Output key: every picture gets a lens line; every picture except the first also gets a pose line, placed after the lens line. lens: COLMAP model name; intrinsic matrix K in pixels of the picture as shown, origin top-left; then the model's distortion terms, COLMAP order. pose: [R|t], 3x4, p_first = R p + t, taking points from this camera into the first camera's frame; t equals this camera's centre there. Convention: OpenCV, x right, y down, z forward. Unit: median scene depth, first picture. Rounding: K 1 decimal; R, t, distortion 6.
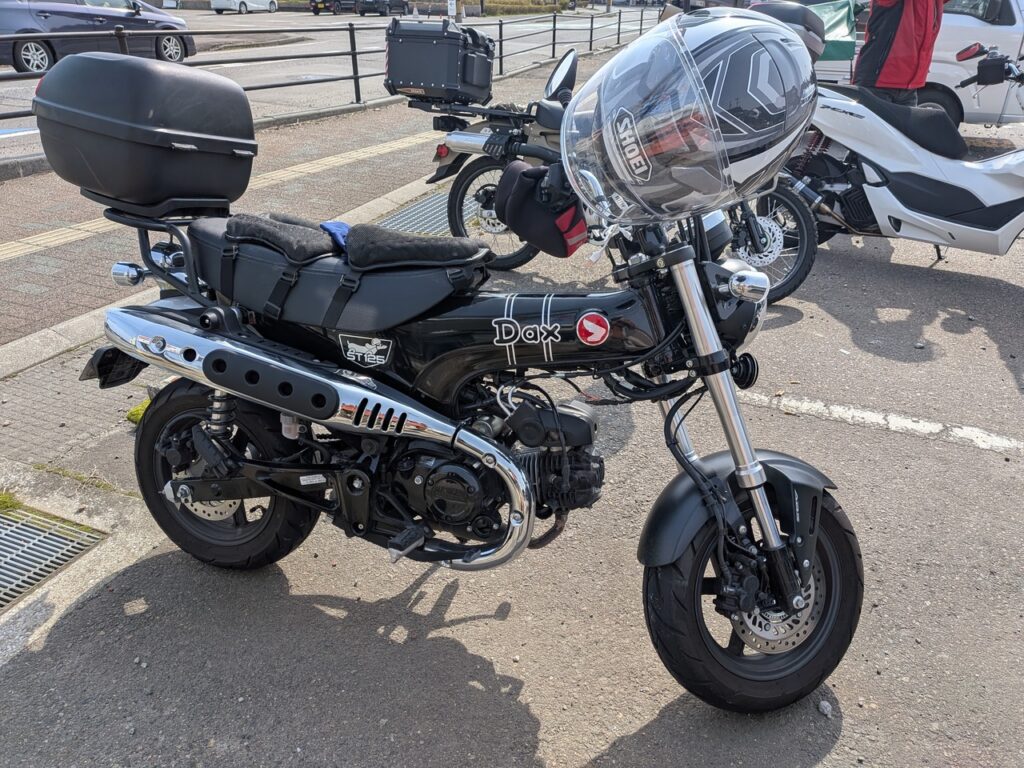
lens RADIAL K [[768.4, 0, 512.0], [0, 768.4, 384.0], [0, 0, 1]] dist [0.043288, -0.103381]
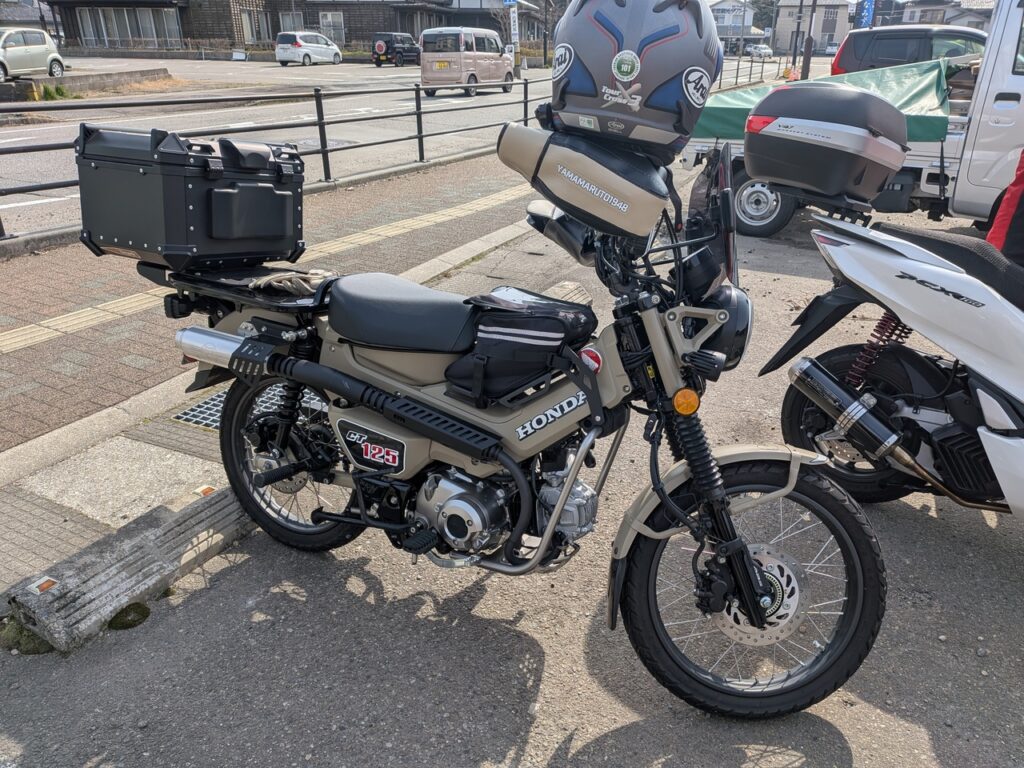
lens RADIAL K [[768.4, 0, 512.0], [0, 768.4, 384.0], [0, 0, 1]] dist [0.043288, -0.103381]
pose [[0.995961, 0.029357, -0.084858, 0.175757], [-0.033794, 0.998110, -0.051331, -0.240287], [0.083190, 0.053991, 0.995070, 0.433549]]
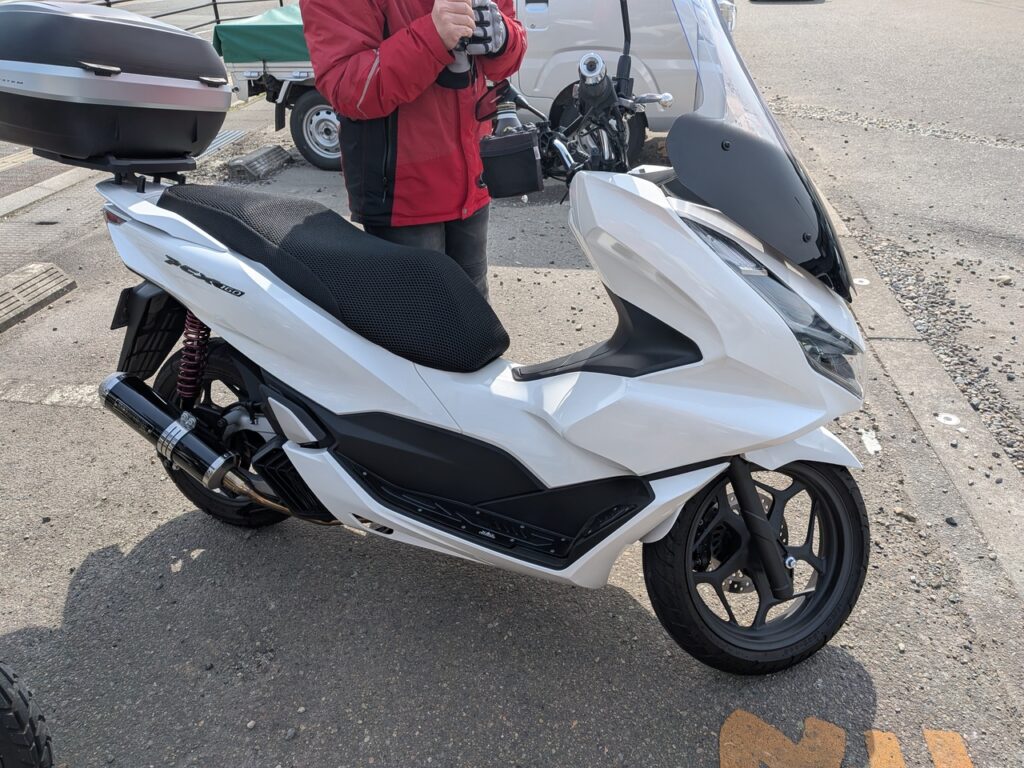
lens RADIAL K [[768.4, 0, 512.0], [0, 768.4, 384.0], [0, 0, 1]] dist [0.043288, -0.103381]
pose [[0.967085, -0.144313, 0.209573, 0.470788], [0.134518, 0.989072, 0.060342, -0.286403], [-0.215991, -0.030164, 0.975929, 0.542223]]
